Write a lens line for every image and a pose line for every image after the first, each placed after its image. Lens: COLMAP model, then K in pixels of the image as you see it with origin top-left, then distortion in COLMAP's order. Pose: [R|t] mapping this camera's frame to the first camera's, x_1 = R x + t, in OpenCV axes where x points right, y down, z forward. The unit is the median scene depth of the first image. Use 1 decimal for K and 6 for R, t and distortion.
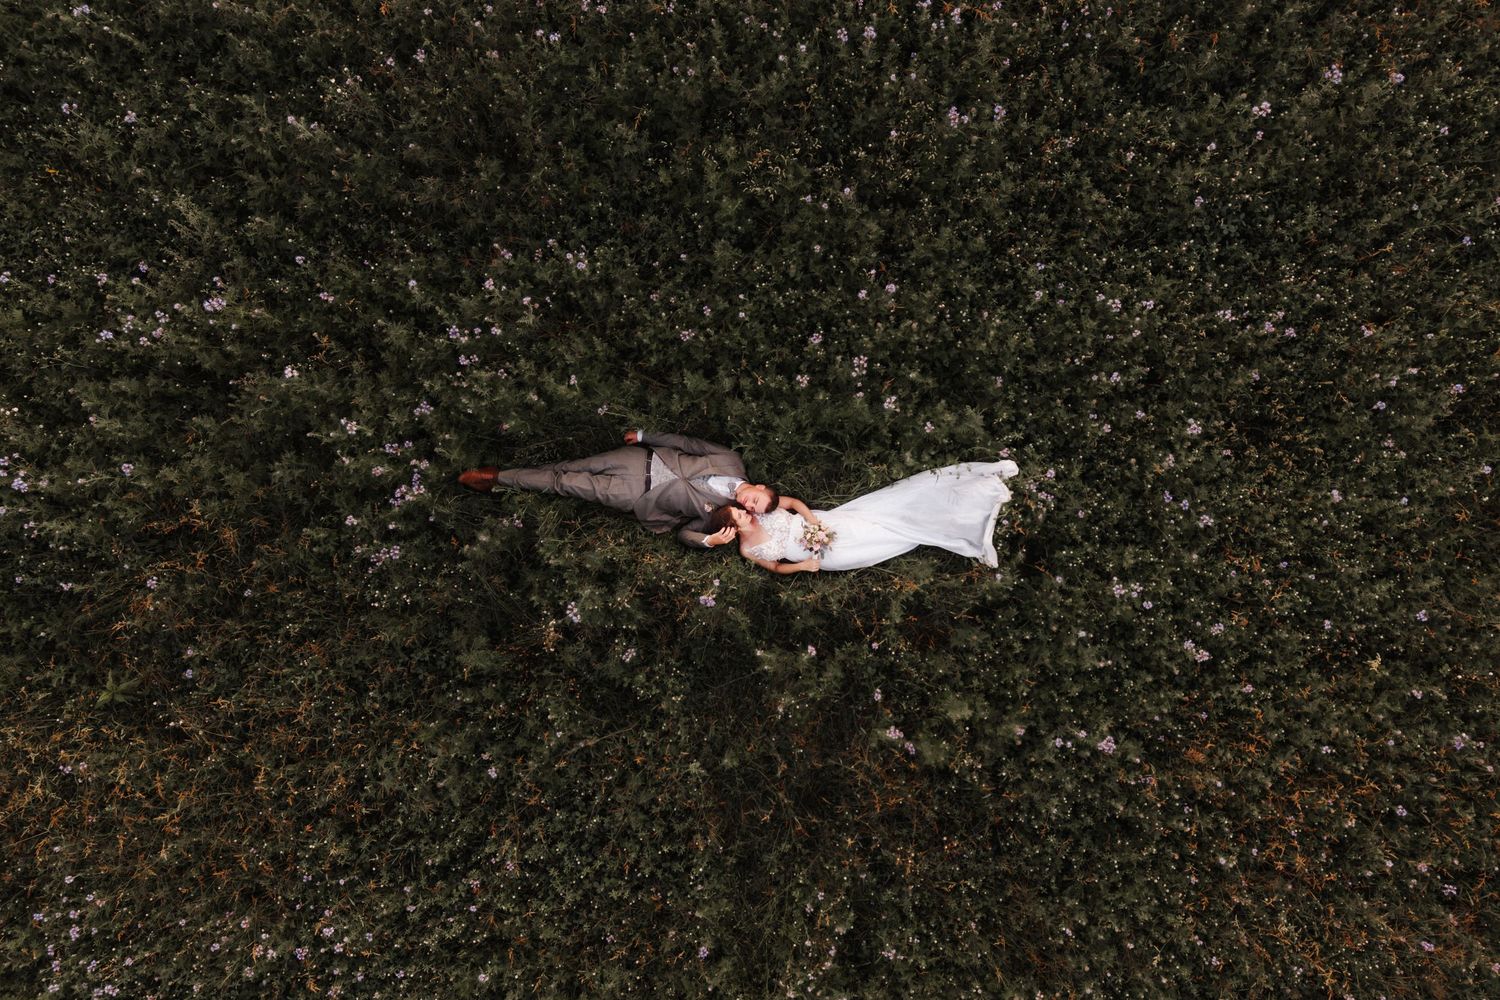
lens RADIAL K [[2268.2, 0, 750.0], [0, 2268.2, 500.0], [0, 0, 1]] dist [-0.007132, -0.013198]
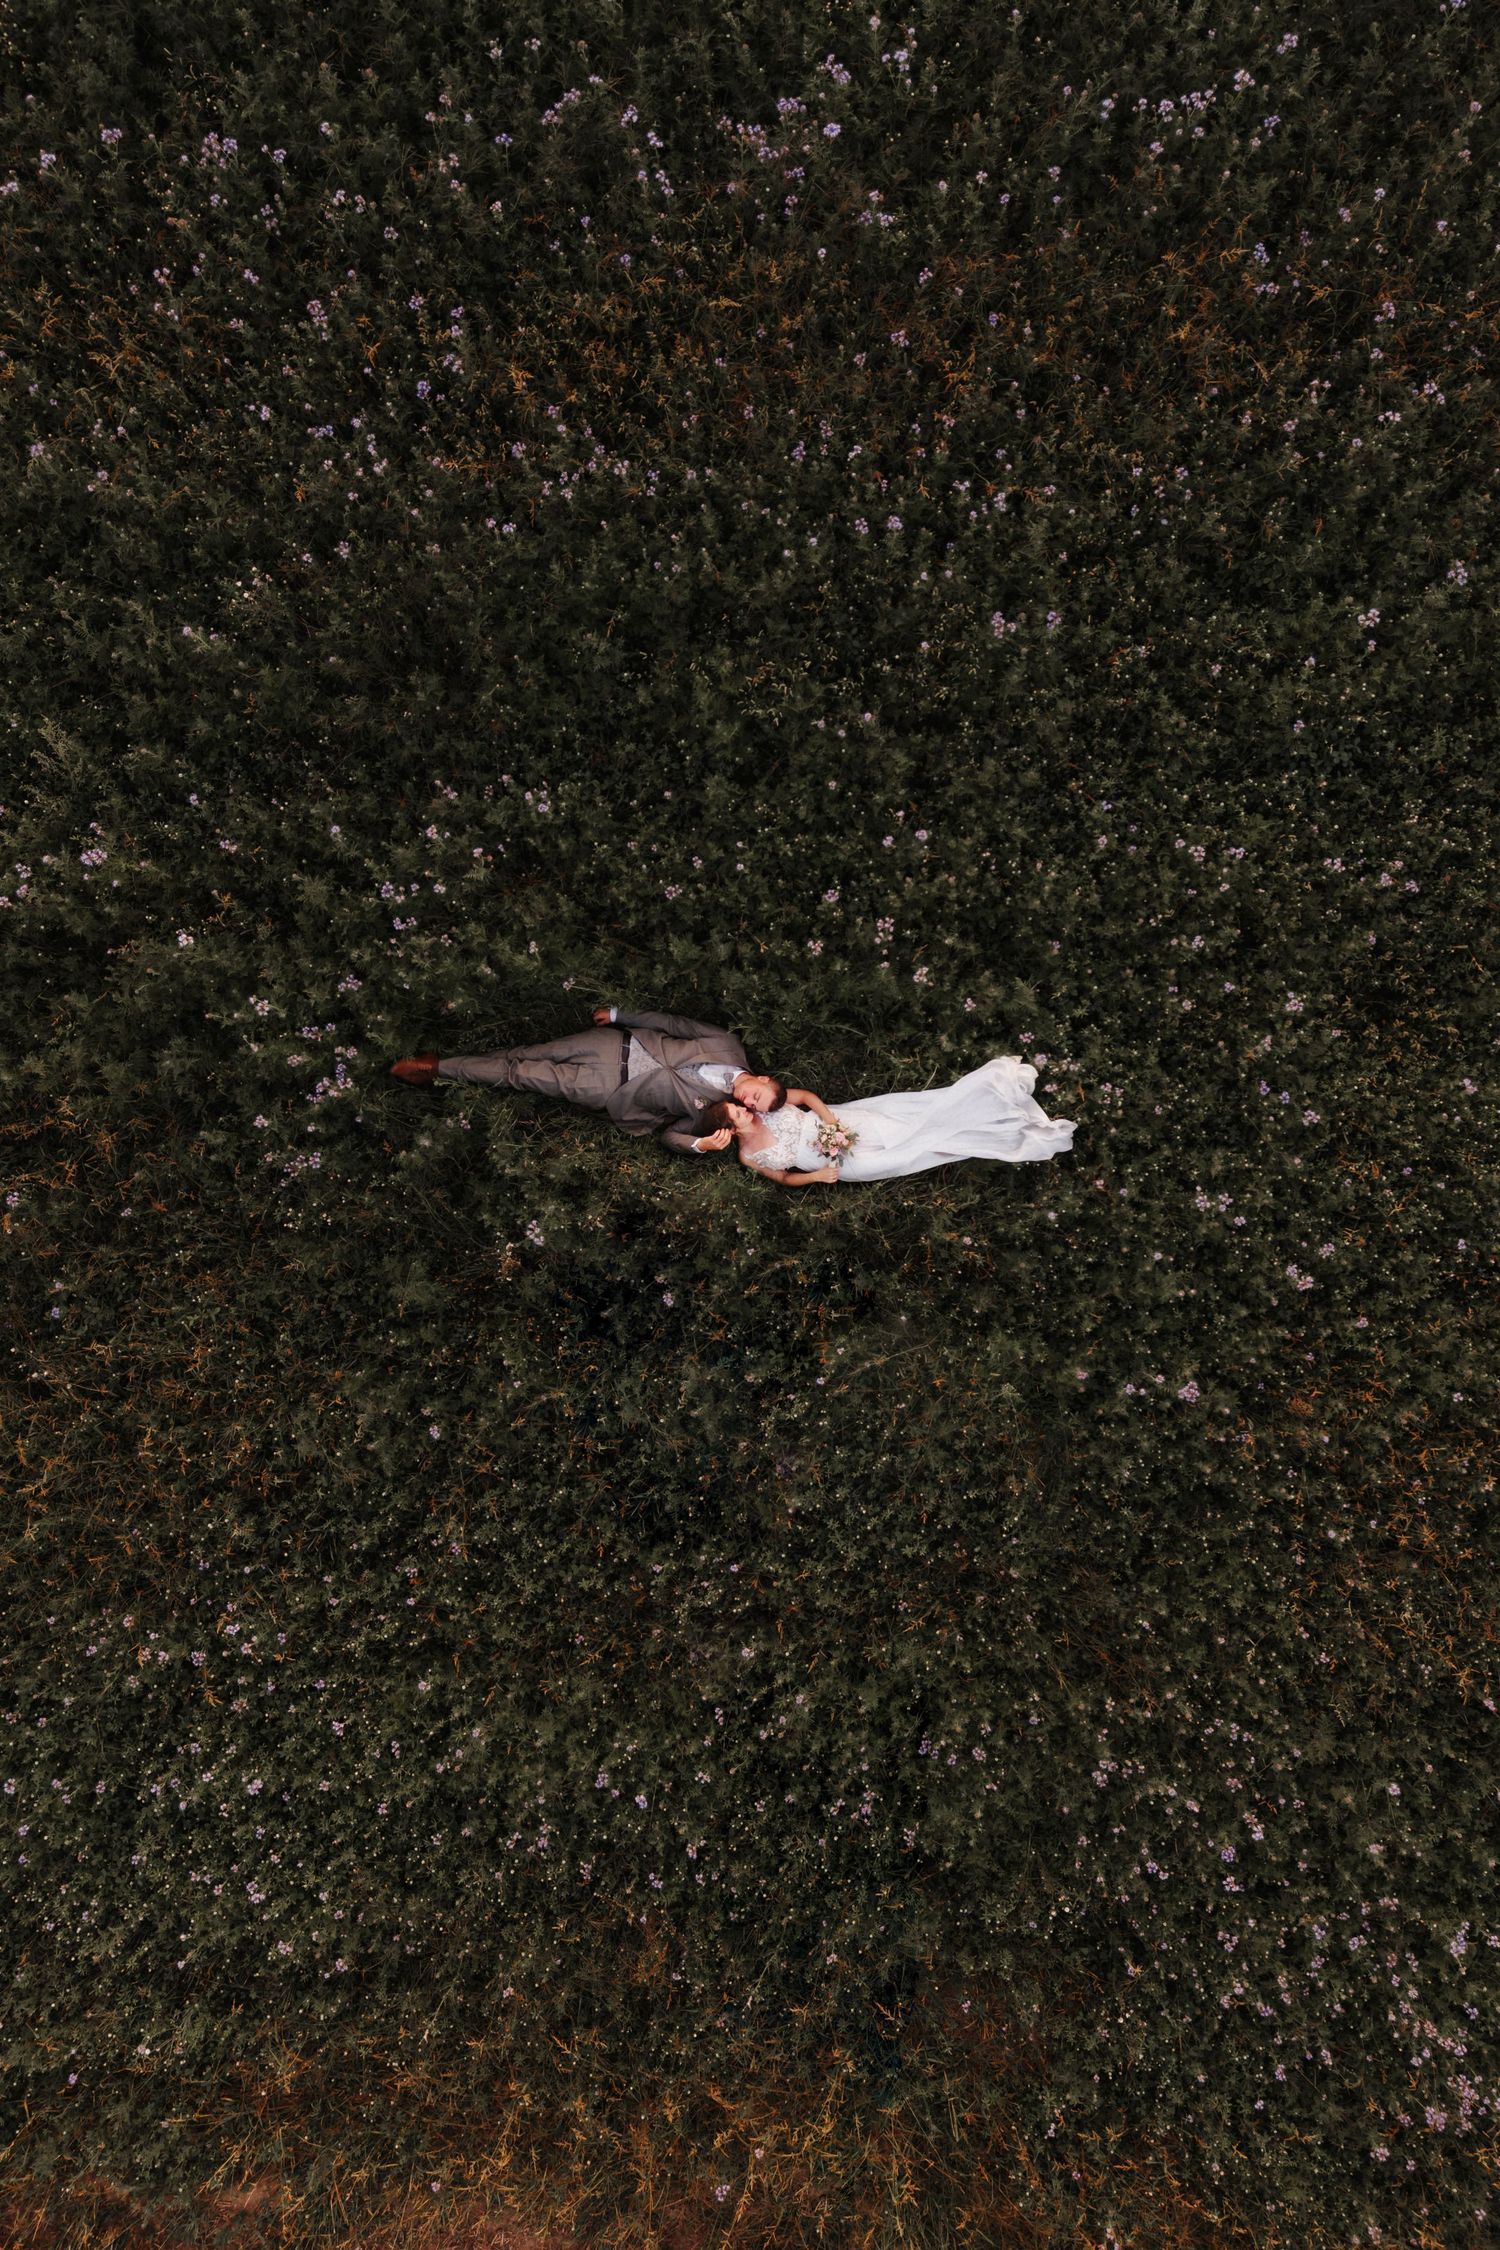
lens RADIAL K [[3402.3, 0, 750.0], [0, 3402.3, 1125.0], [0, 0, 1]] dist [-0.007132, -0.013198]
pose [[0.999990, -0.004199, -0.001490, 0.001367], [0.004213, 0.999947, 0.009404, -0.000396], [0.001451, -0.009411, 0.999955, -0.217142]]
